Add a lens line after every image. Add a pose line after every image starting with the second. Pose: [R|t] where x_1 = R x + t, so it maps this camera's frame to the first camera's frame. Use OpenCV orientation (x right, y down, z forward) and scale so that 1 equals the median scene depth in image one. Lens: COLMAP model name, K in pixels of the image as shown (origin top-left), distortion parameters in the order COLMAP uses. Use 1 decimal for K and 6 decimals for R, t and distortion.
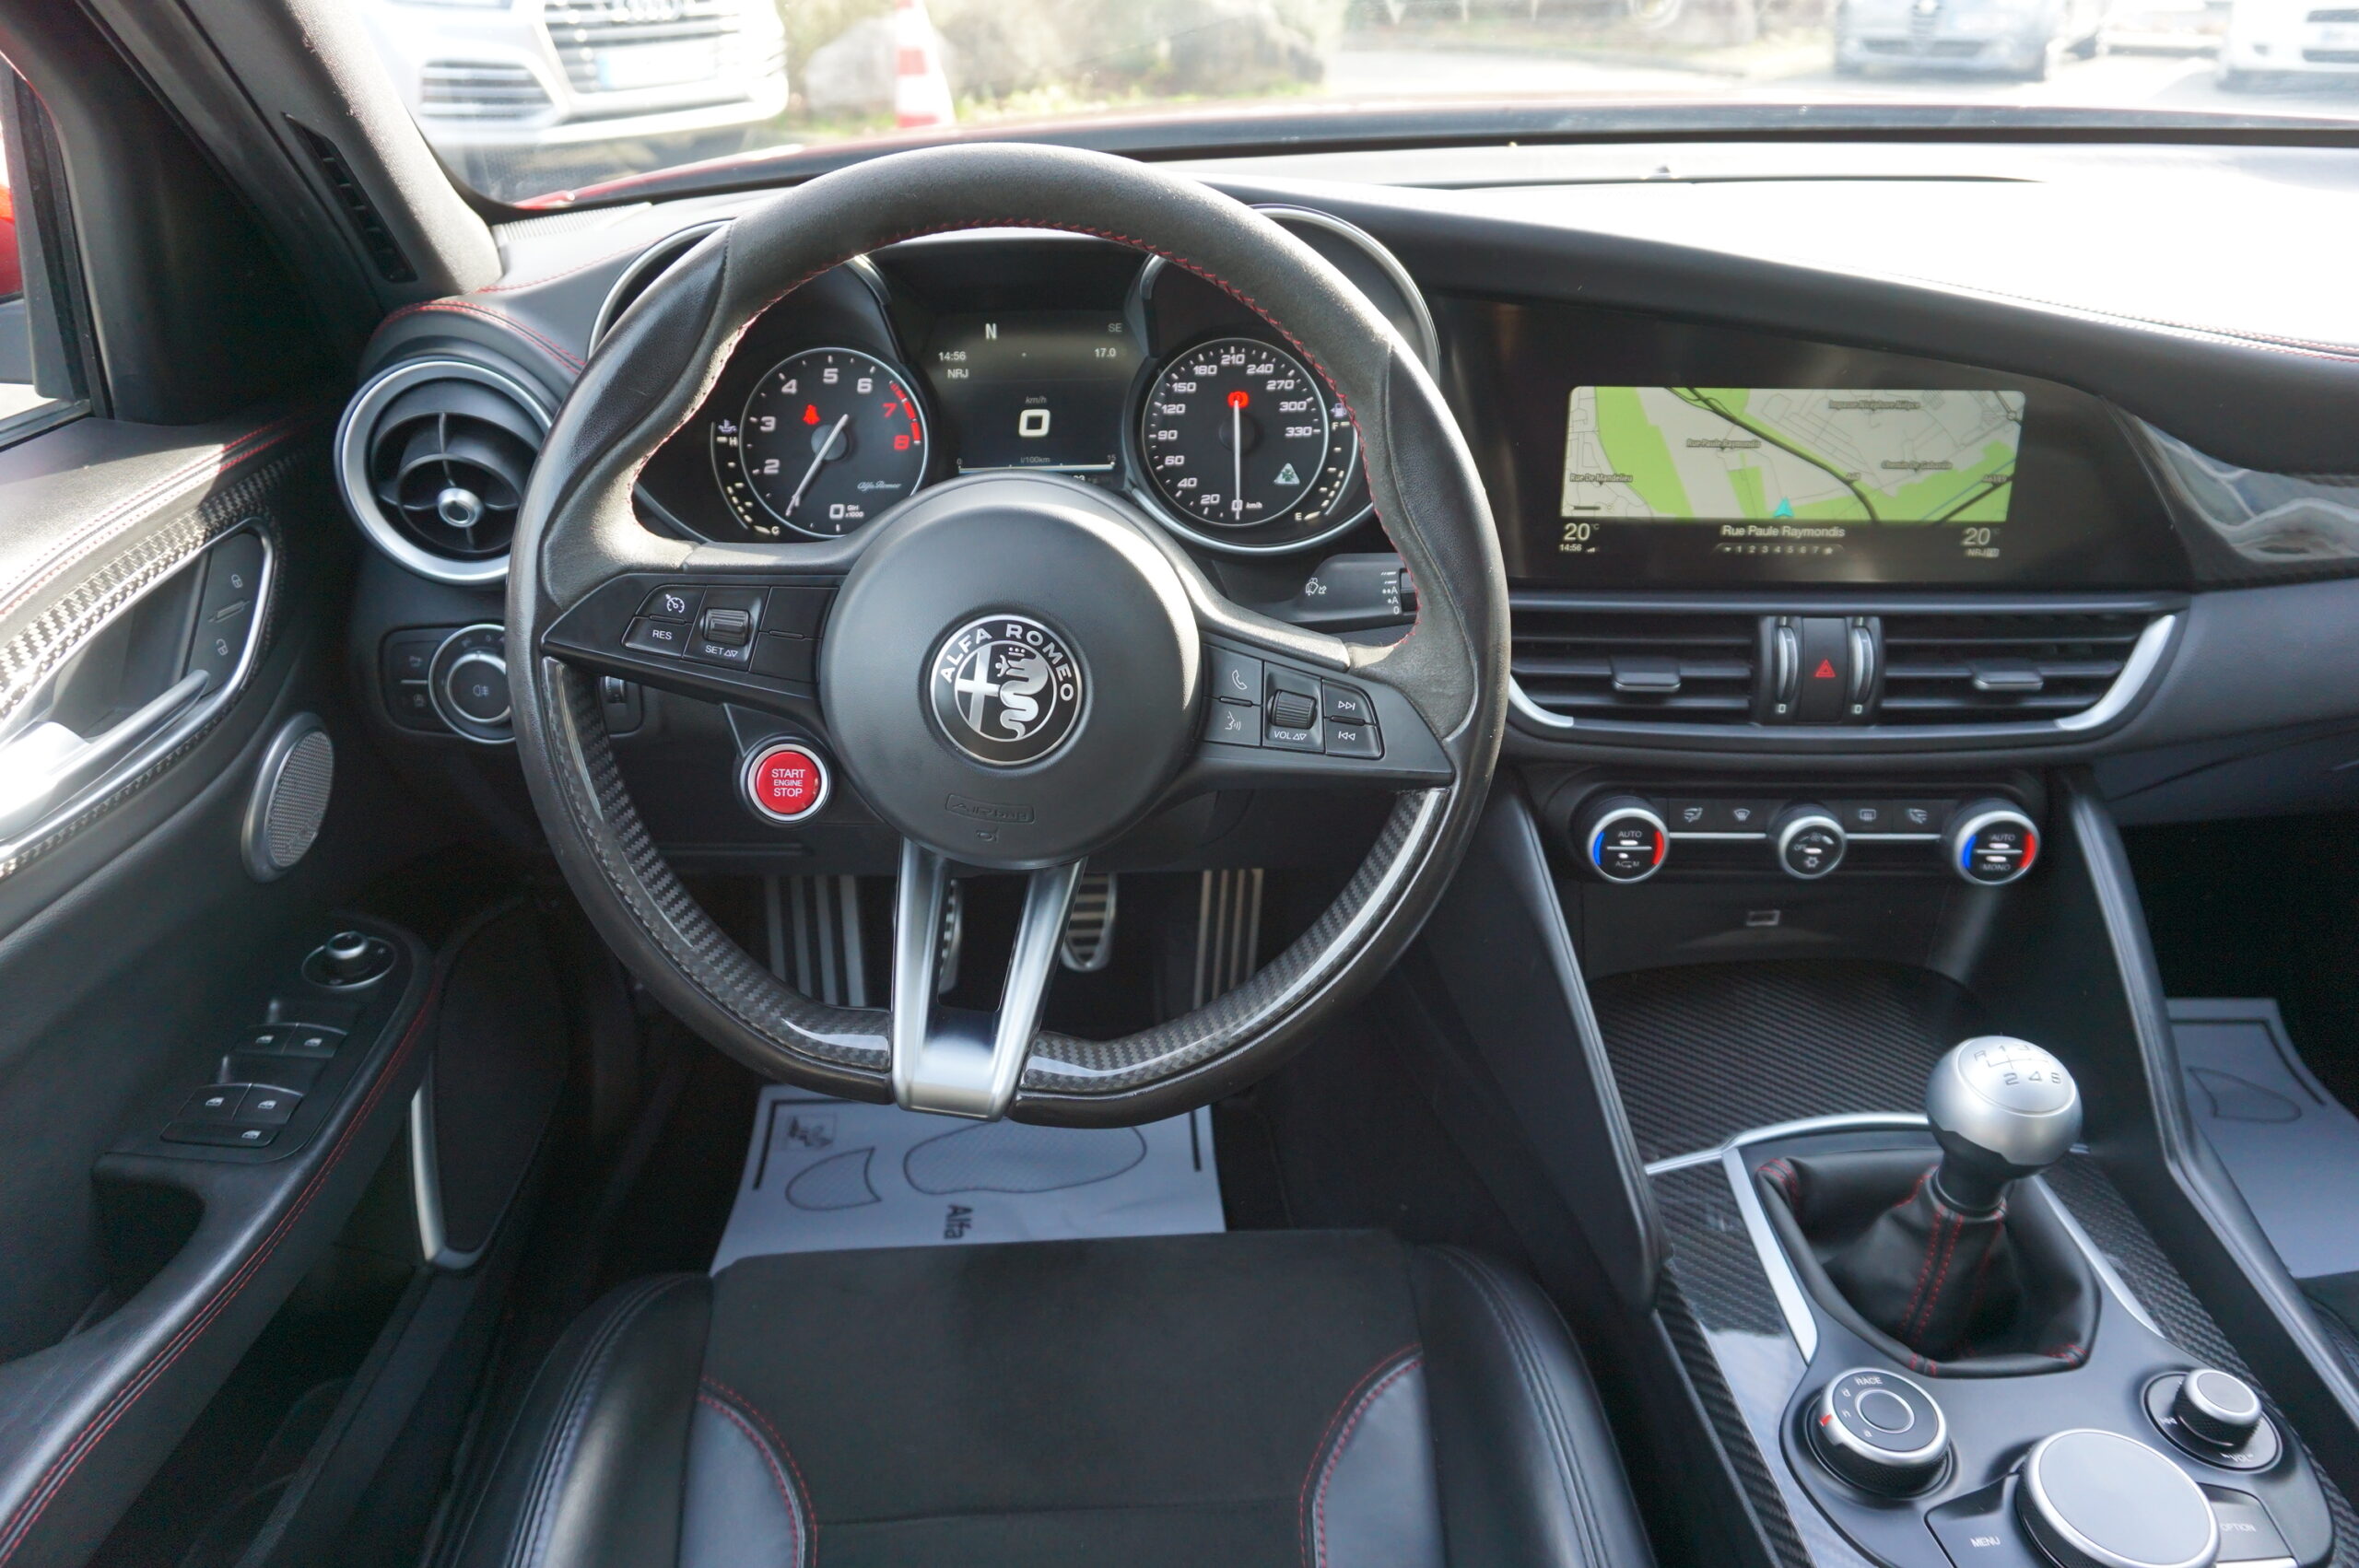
lens RADIAL K [[1599.5, 0, 1160.8], [0, 1599.5, 768.7], [0, 0, 1]] dist [-0.043291, 0.013798]
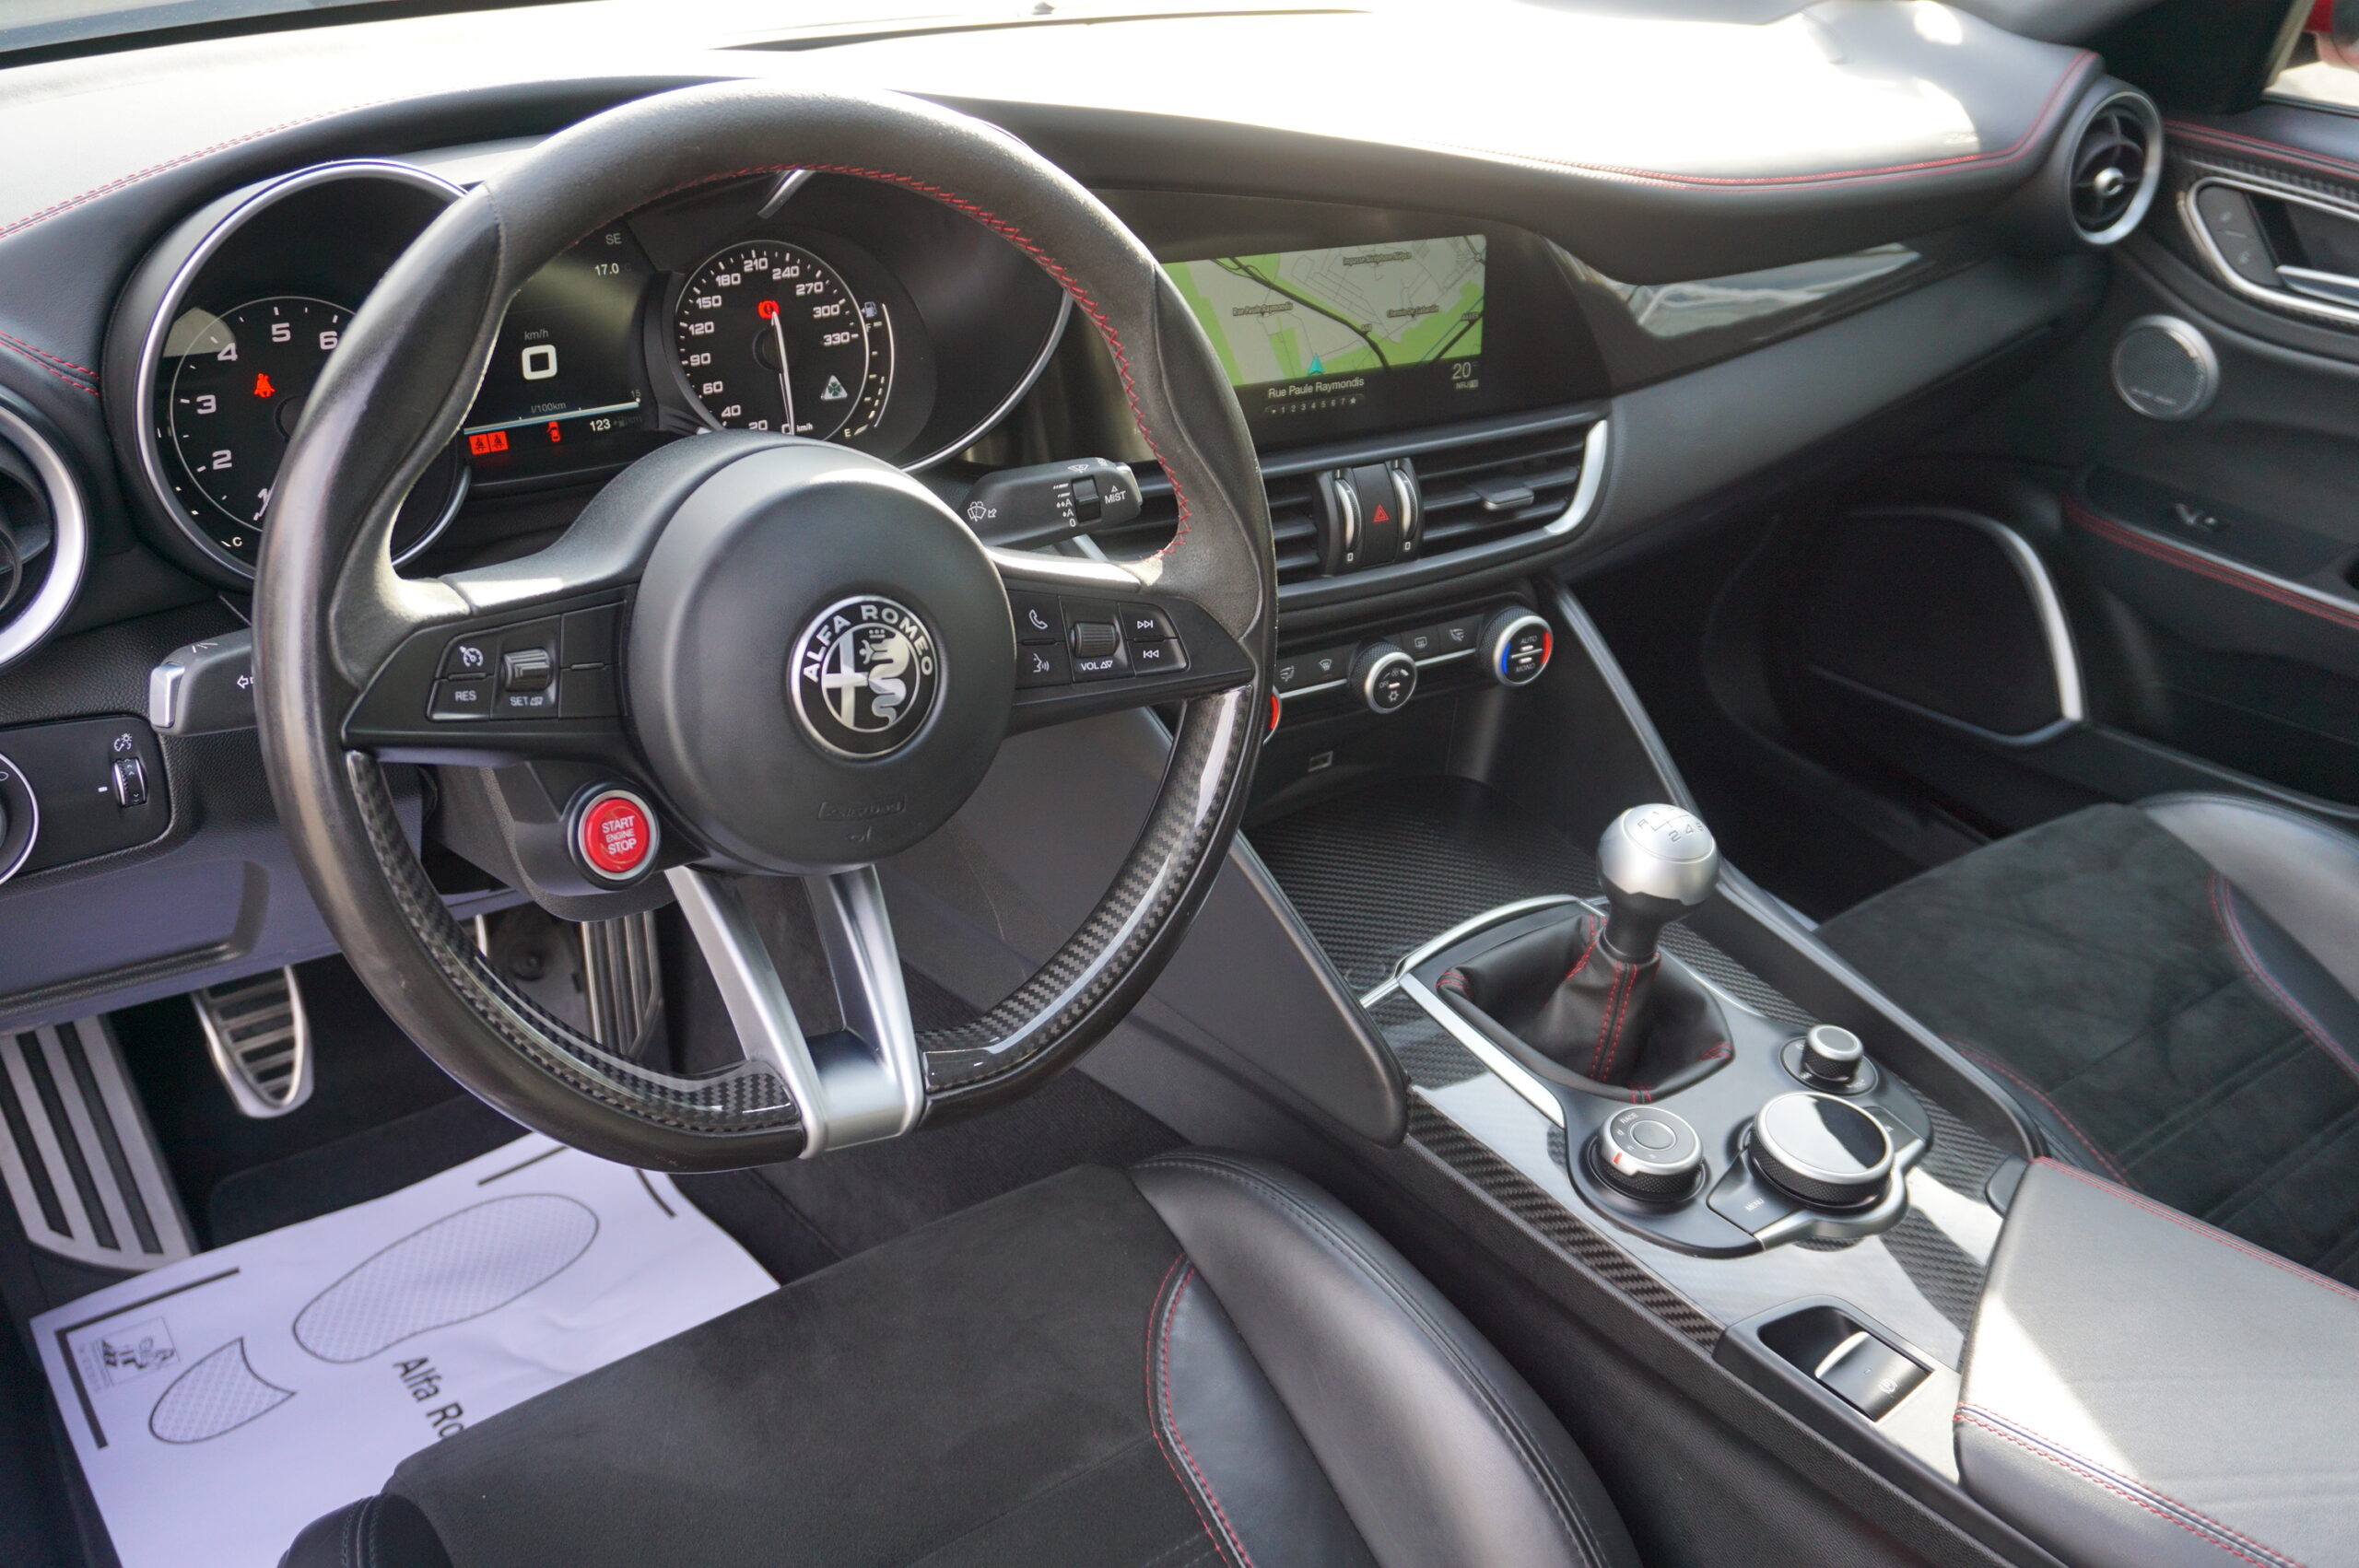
lens RADIAL K [[2059.8, 0, 1192.8], [0, 2059.8, 783.8], [0, 0, 1]] dist [-0.033828, 0.031423]
pose [[0.813558, -0.221244, 0.537750, -0.450938], [0.187647, 0.975203, 0.117335, -0.070479], [-0.550375, 0.005448, 0.834900, -0.070359]]
